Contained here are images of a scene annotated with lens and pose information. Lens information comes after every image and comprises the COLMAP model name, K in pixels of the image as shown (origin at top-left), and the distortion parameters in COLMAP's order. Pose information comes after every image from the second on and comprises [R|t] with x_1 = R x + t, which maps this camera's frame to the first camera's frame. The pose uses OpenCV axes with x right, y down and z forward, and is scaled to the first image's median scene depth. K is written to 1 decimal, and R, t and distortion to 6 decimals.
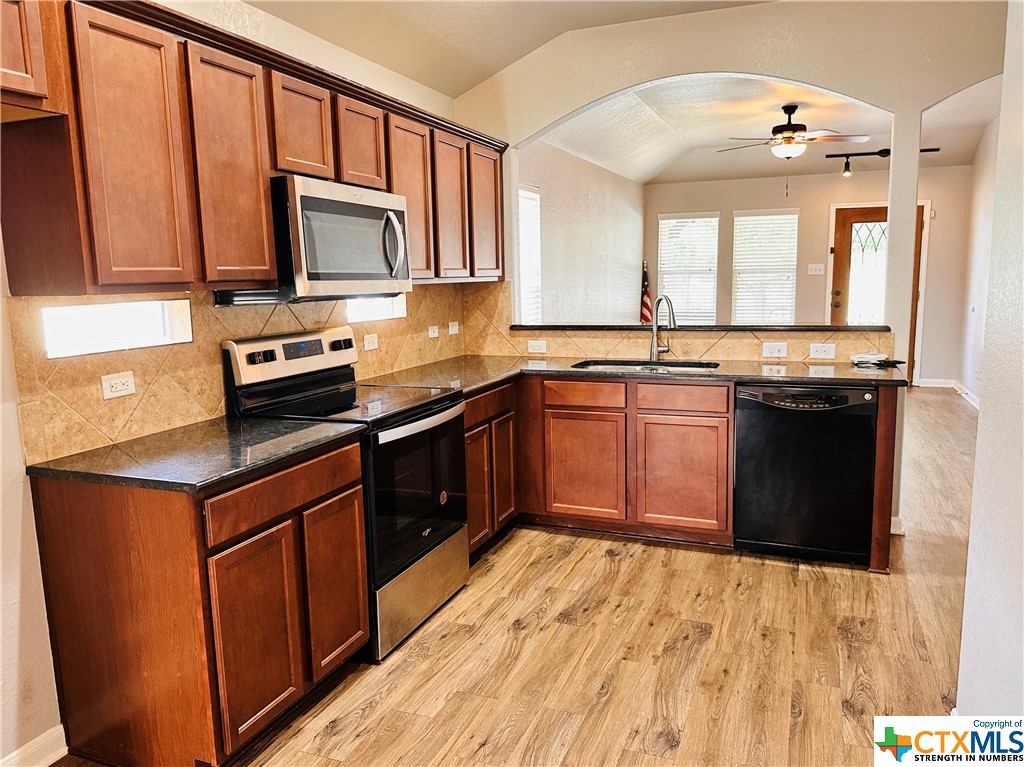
lens RADIAL K [[724.9, 0, 512.0], [0, 724.9, 383.5], [0, 0, 1]] dist [0.103532, -0.152453]
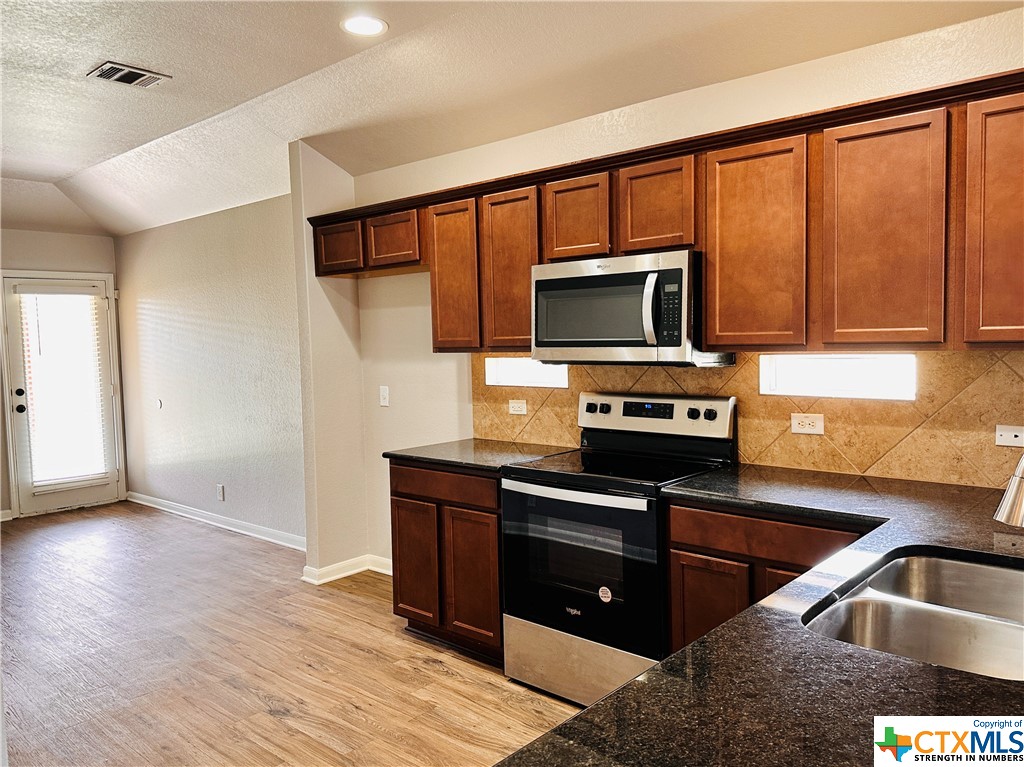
lens RADIAL K [[769.5, 0, 512.0], [0, 769.5, 383.5], [0, 0, 1]] dist [0.118906, -0.188636]
pose [[-0.325283, 0.091461, -0.941183, 0.974822], [-0.108328, 0.985155, 0.133173, -0.252046], [0.939391, 0.145276, -0.310547, 1.389033]]
